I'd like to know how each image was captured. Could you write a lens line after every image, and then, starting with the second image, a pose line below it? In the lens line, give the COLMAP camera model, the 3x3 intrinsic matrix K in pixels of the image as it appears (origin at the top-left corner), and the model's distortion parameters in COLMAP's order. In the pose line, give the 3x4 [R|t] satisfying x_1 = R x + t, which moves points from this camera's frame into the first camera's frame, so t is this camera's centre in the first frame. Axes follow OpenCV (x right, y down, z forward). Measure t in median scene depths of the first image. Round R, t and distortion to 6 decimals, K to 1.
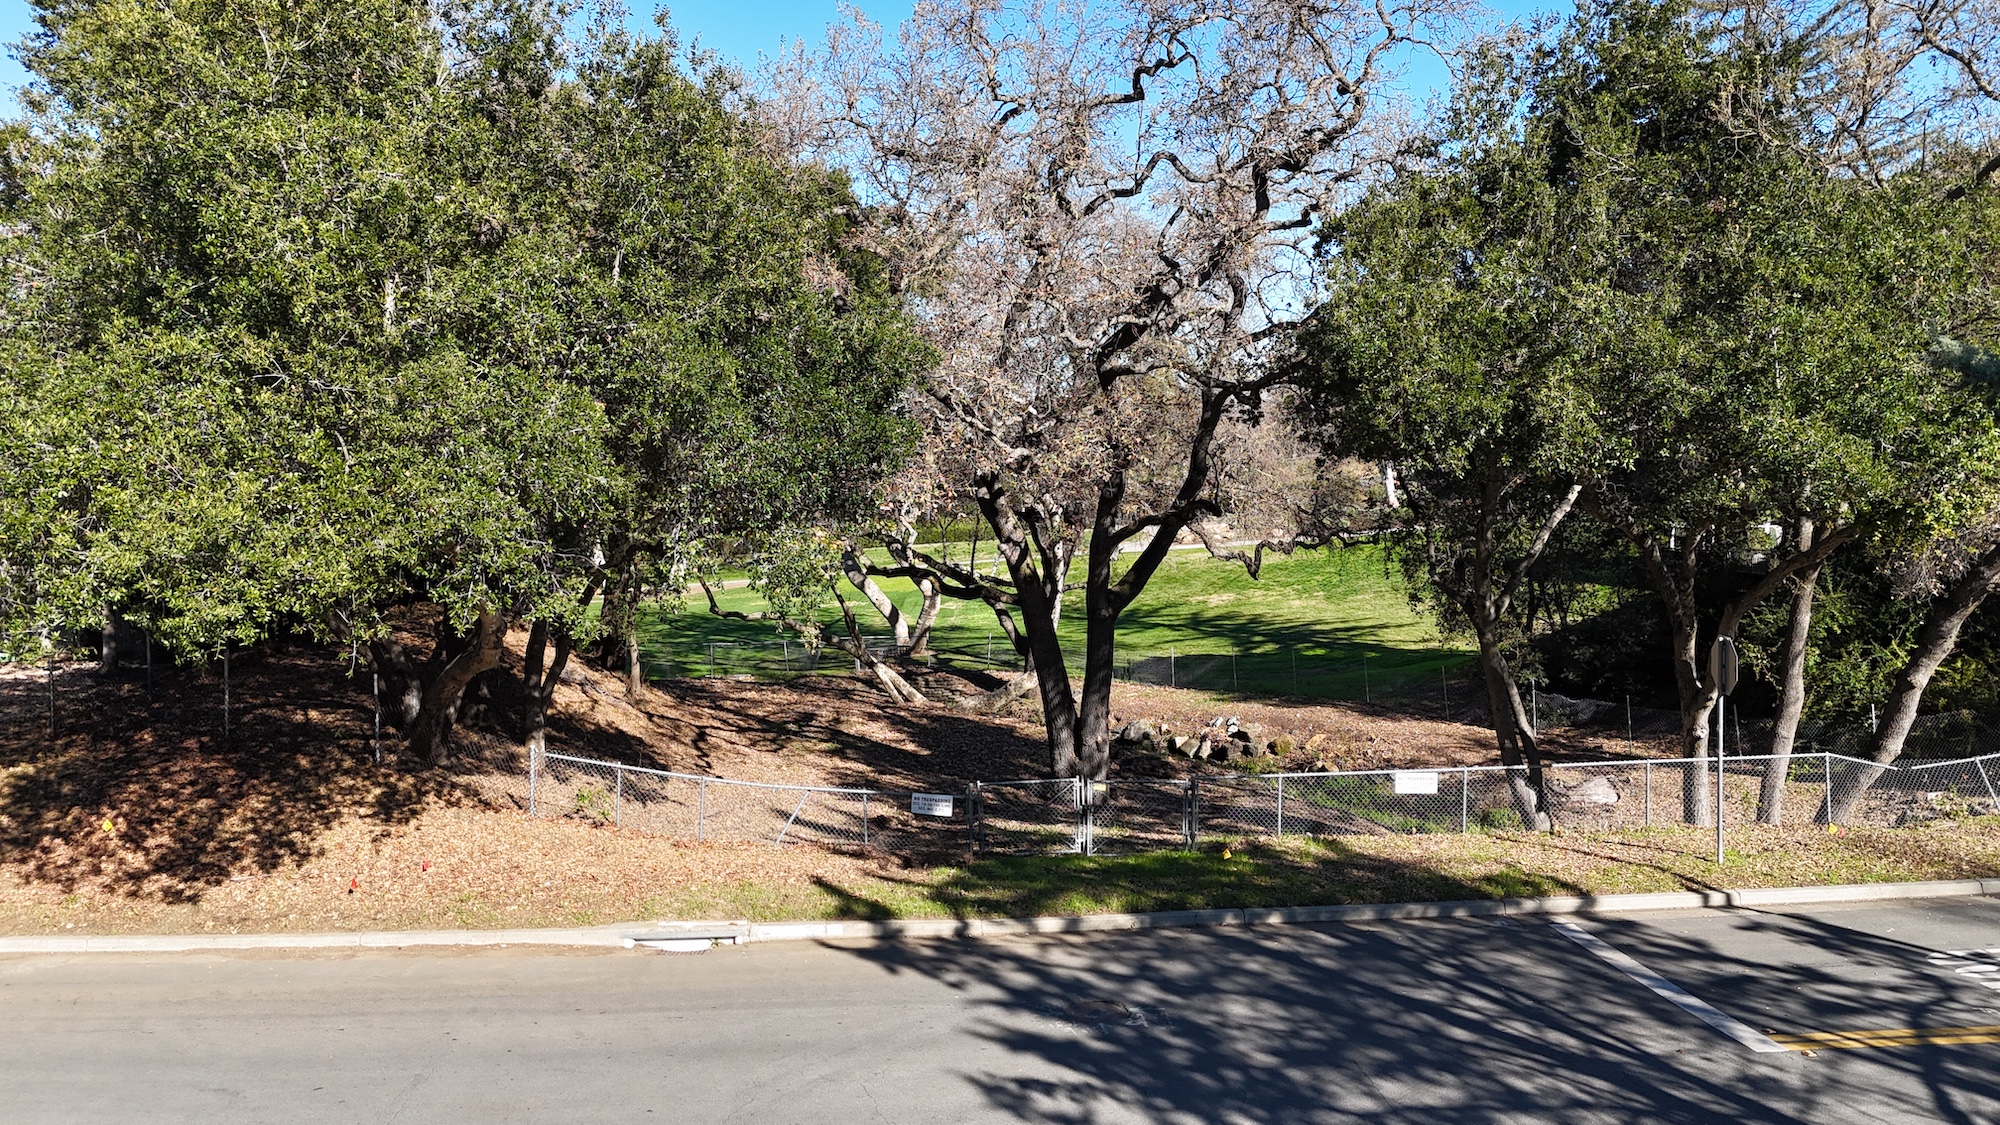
lens RADIAL K [[1490.5, 0, 989.8], [0, 1490.5, 563.3], [0, 0, 1]] dist [0.081573, -0.084142]
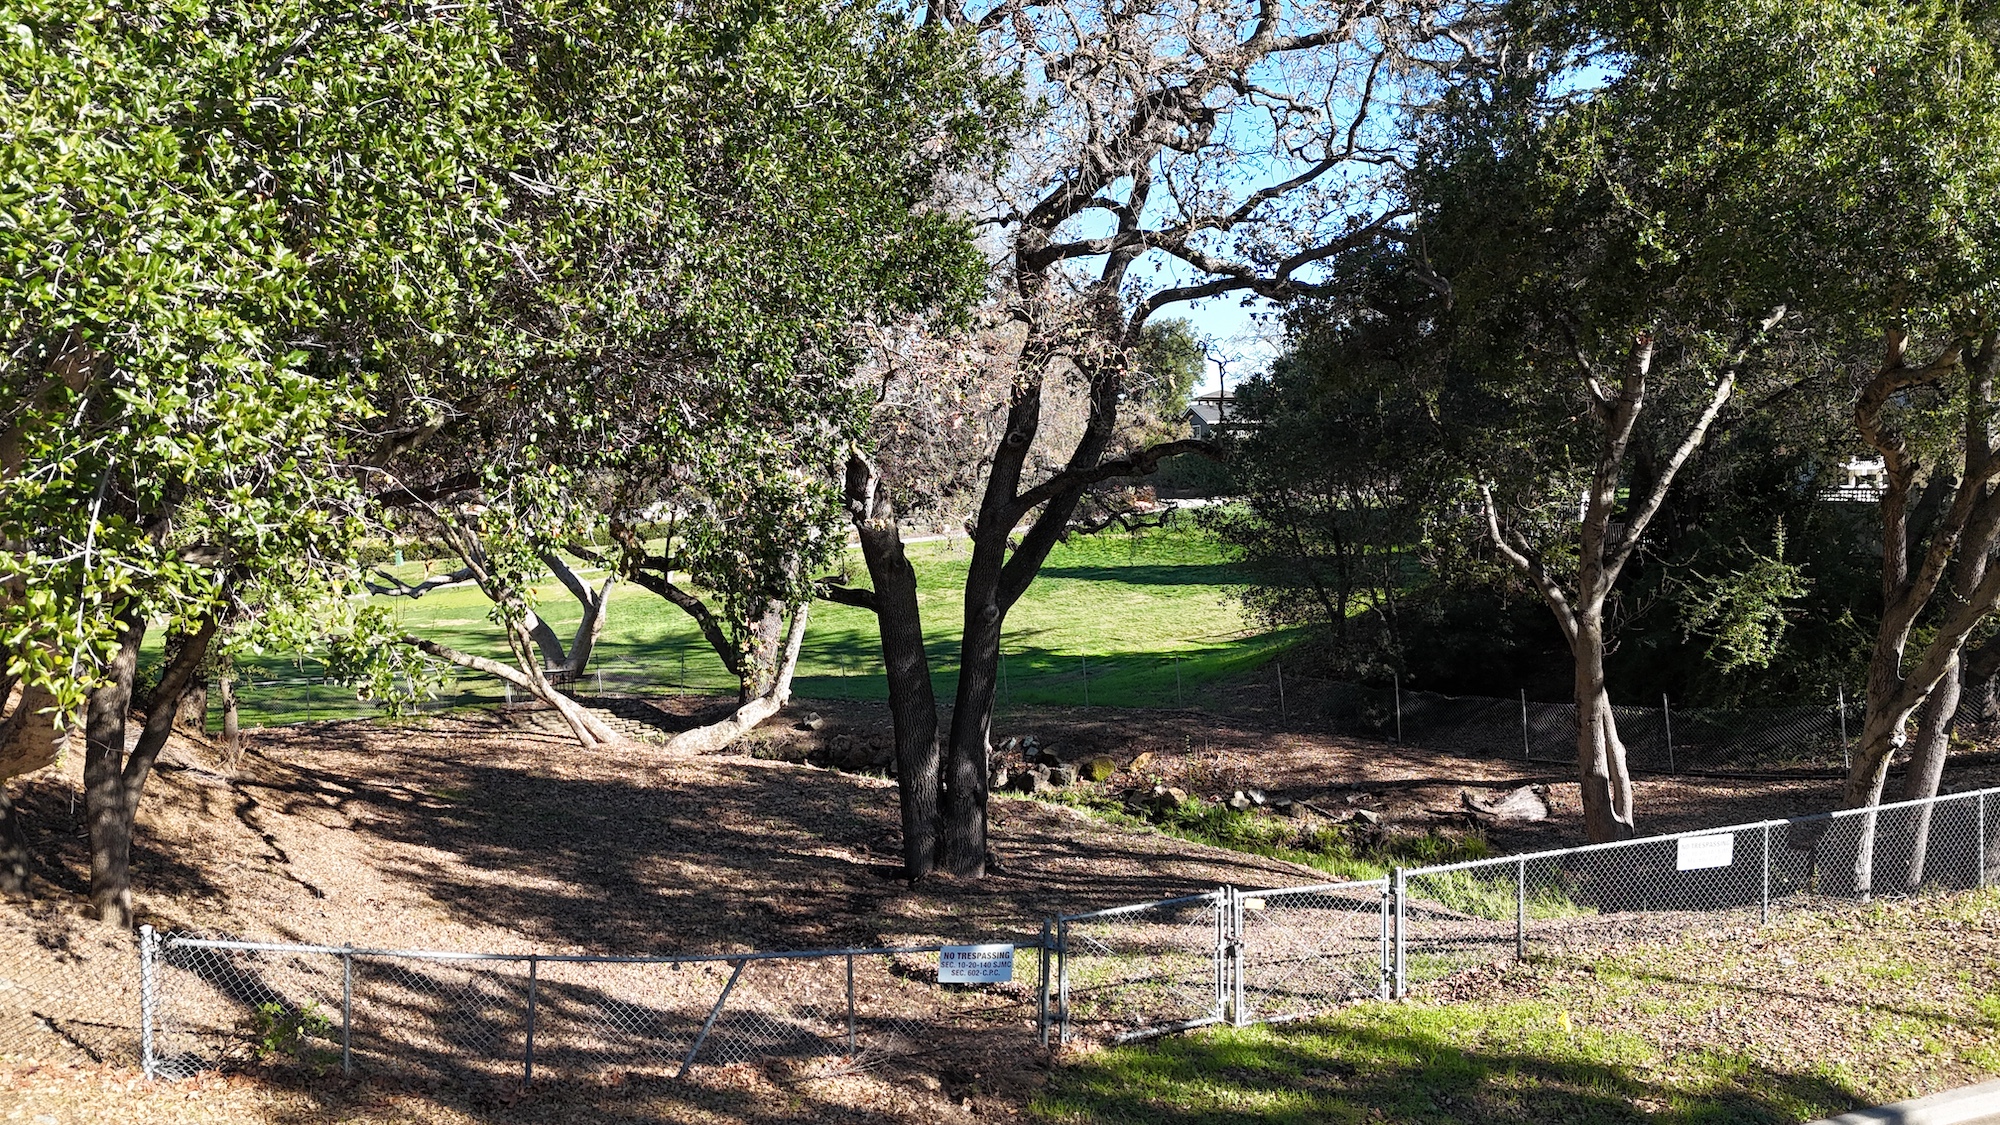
lens RADIAL K [[1490.5, 0, 989.5], [0, 1490.5, 565.3], [0, 0, 1]] dist [0.081573, -0.084142]
pose [[0.958366, -0.024227, 0.284514, -0.190114], [0.025197, 0.999682, 0.000249, 0.015750], [-0.284429, 0.006930, 0.958672, 0.459313]]
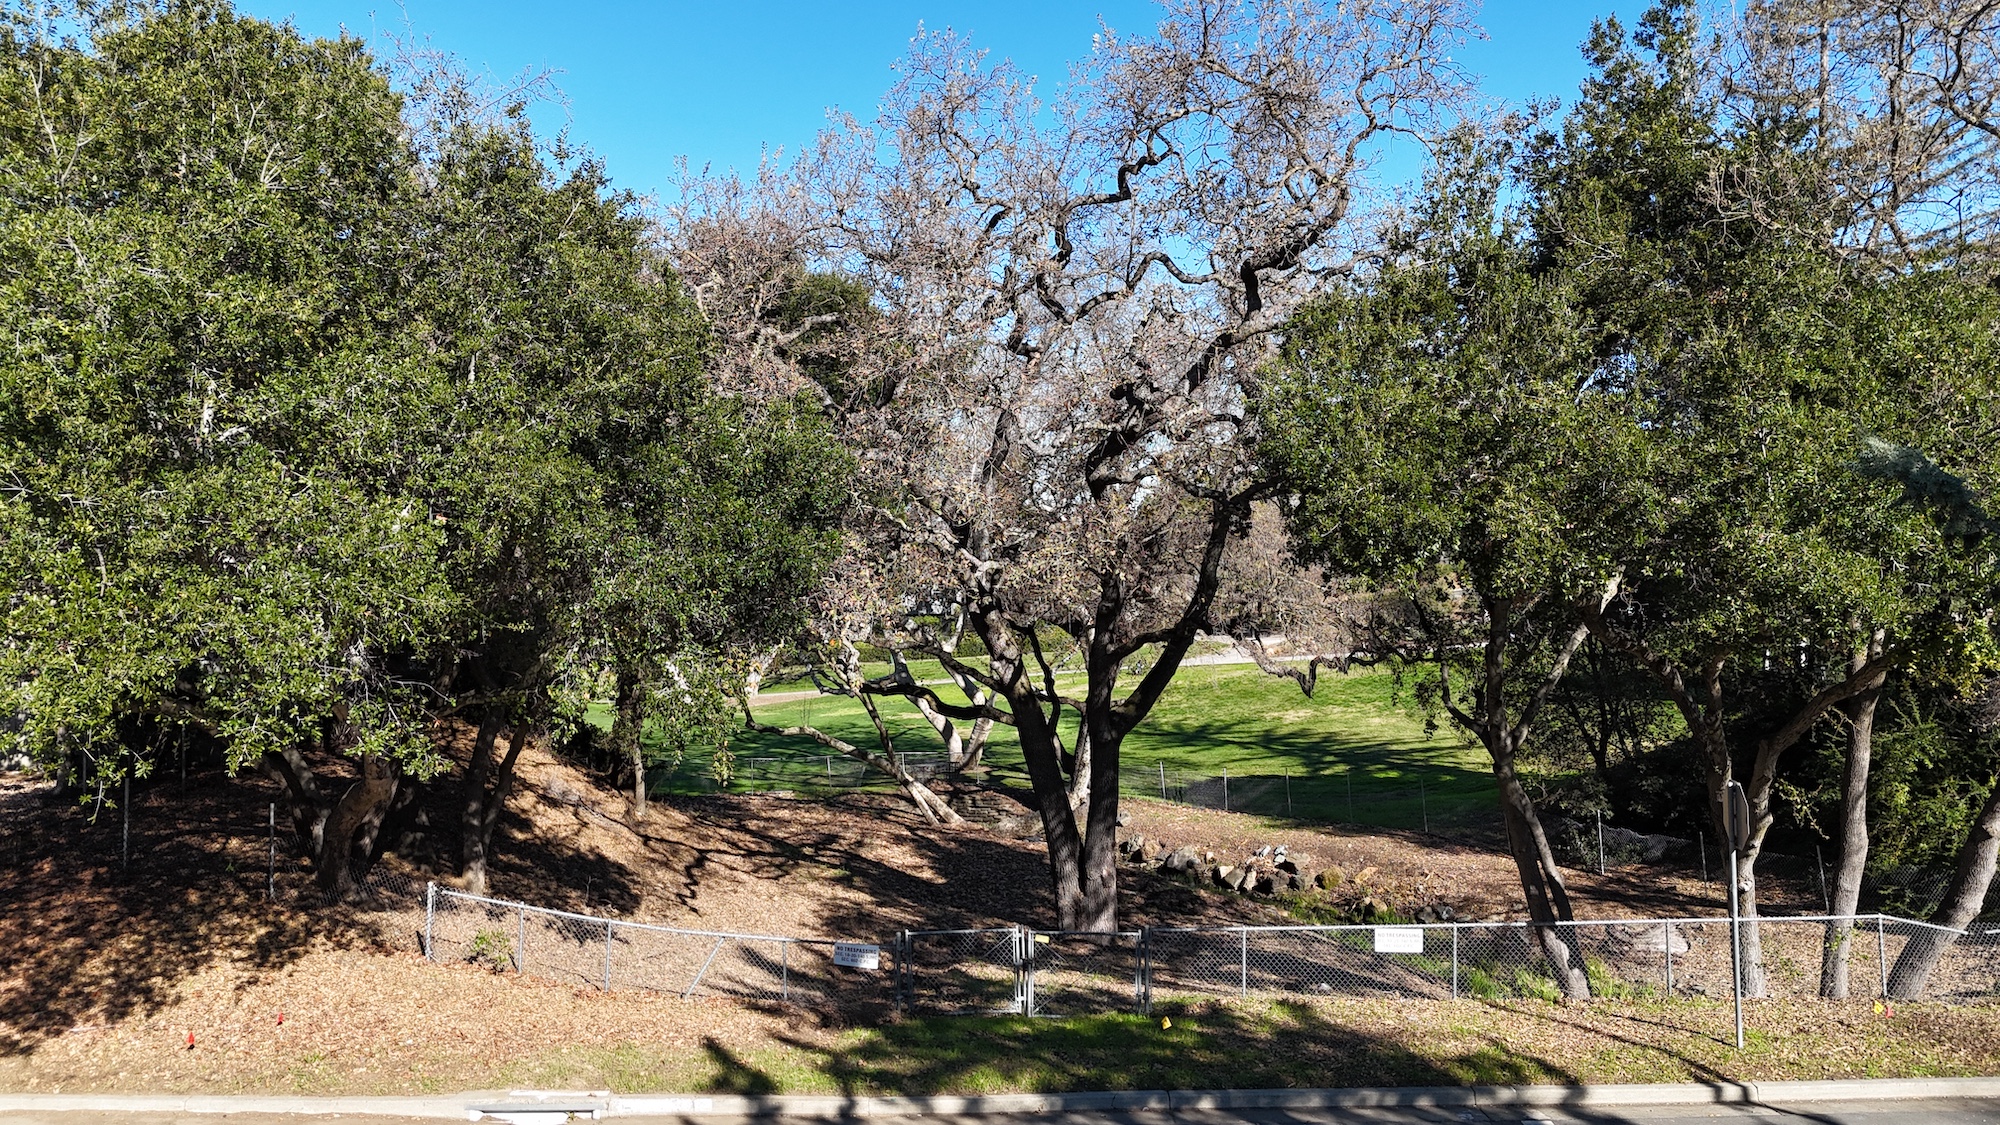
lens RADIAL K [[1490.5, 0, 989.3], [0, 1490.5, 559.0], [0, 0, 1]] dist [0.081573, -0.084142]
pose [[0.997238, 0.000007, -0.074268, 0.106423], [-0.005619, 0.997141, -0.075351, -0.009801], [0.074055, 0.075560, 0.994387, 0.079673]]
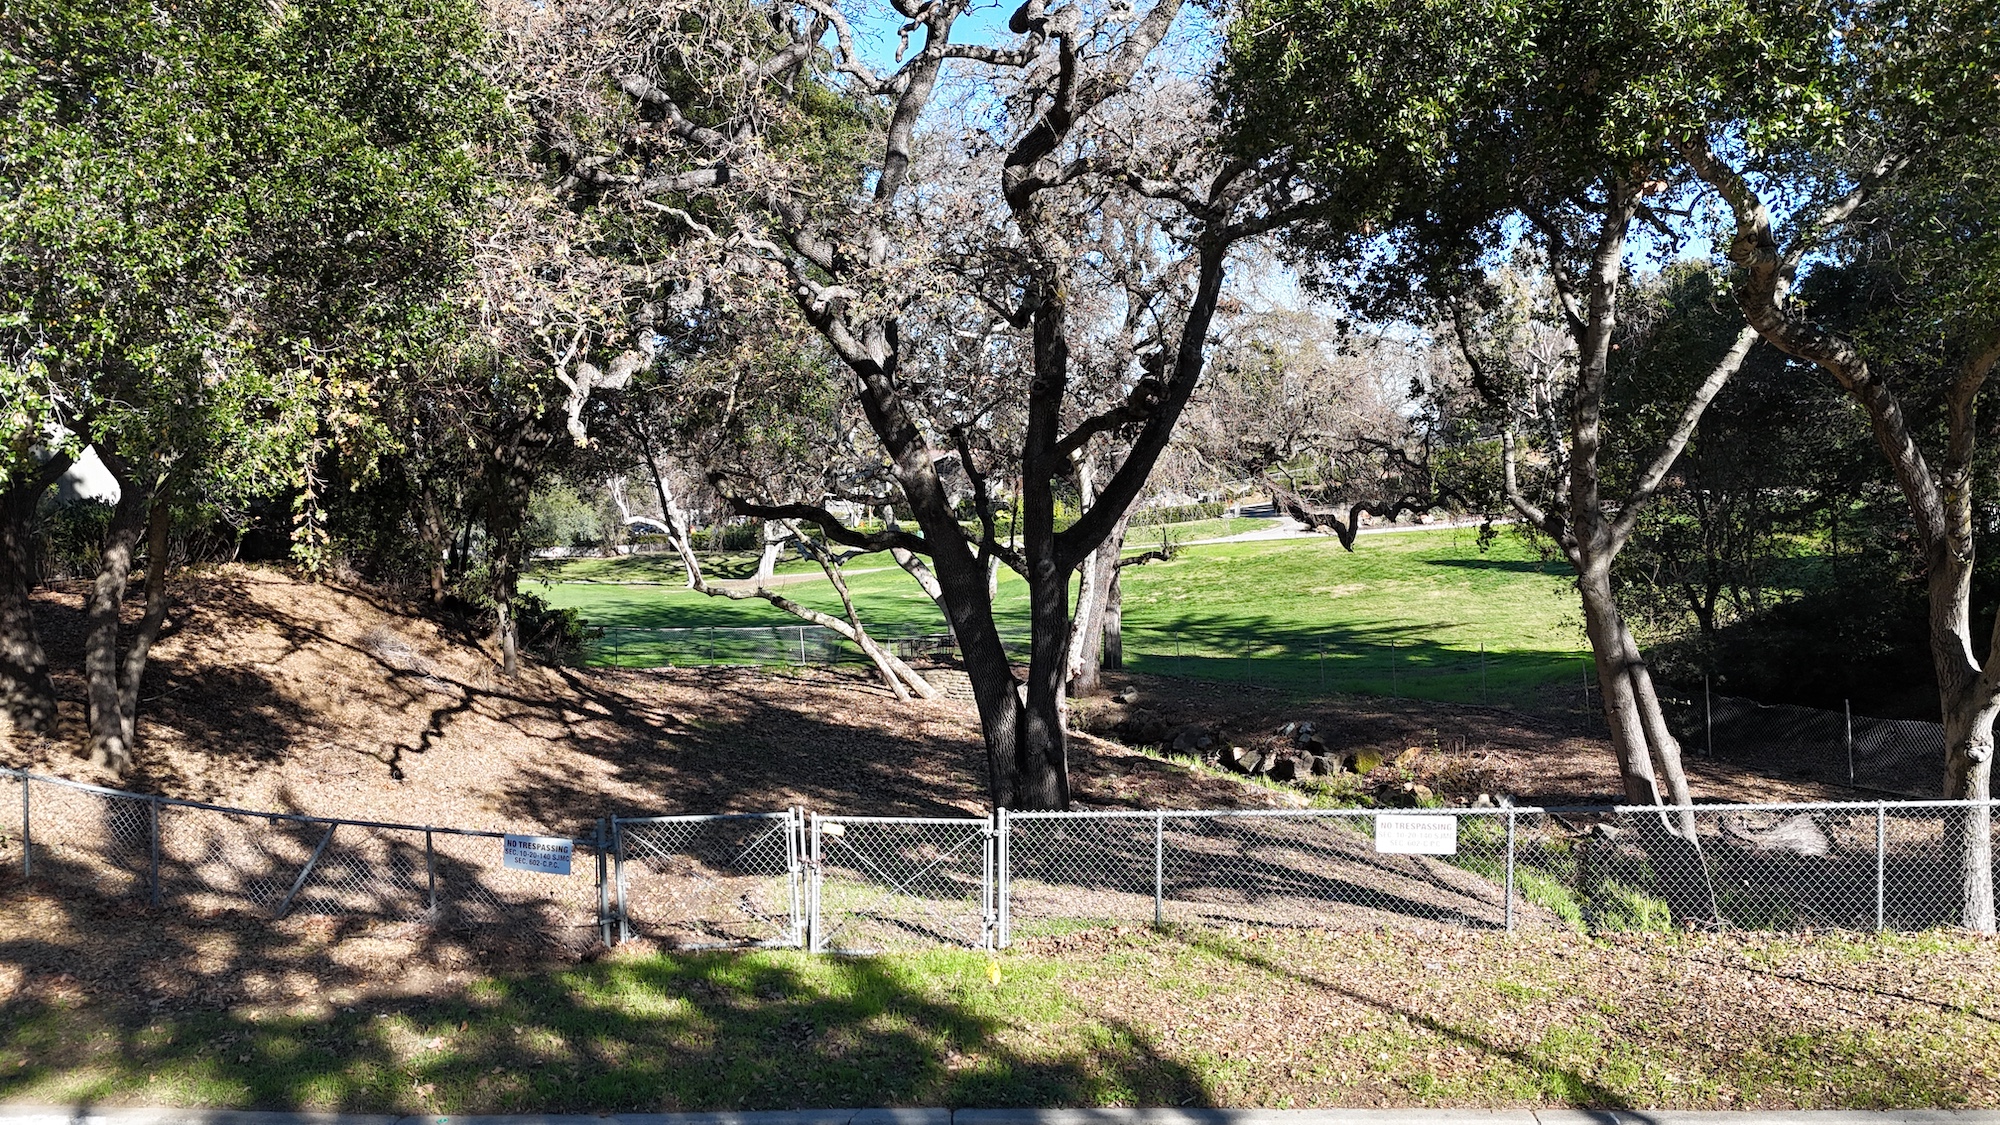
lens RADIAL K [[1490.5, 0, 990.7], [0, 1490.5, 556.4], [0, 0, 1]] dist [0.081573, -0.084142]
pose [[0.993043, 0.005644, -0.117620, 0.191589], [-0.006773, 0.999935, -0.009202, 0.051975], [0.117560, 0.009935, 0.993016, 0.437358]]
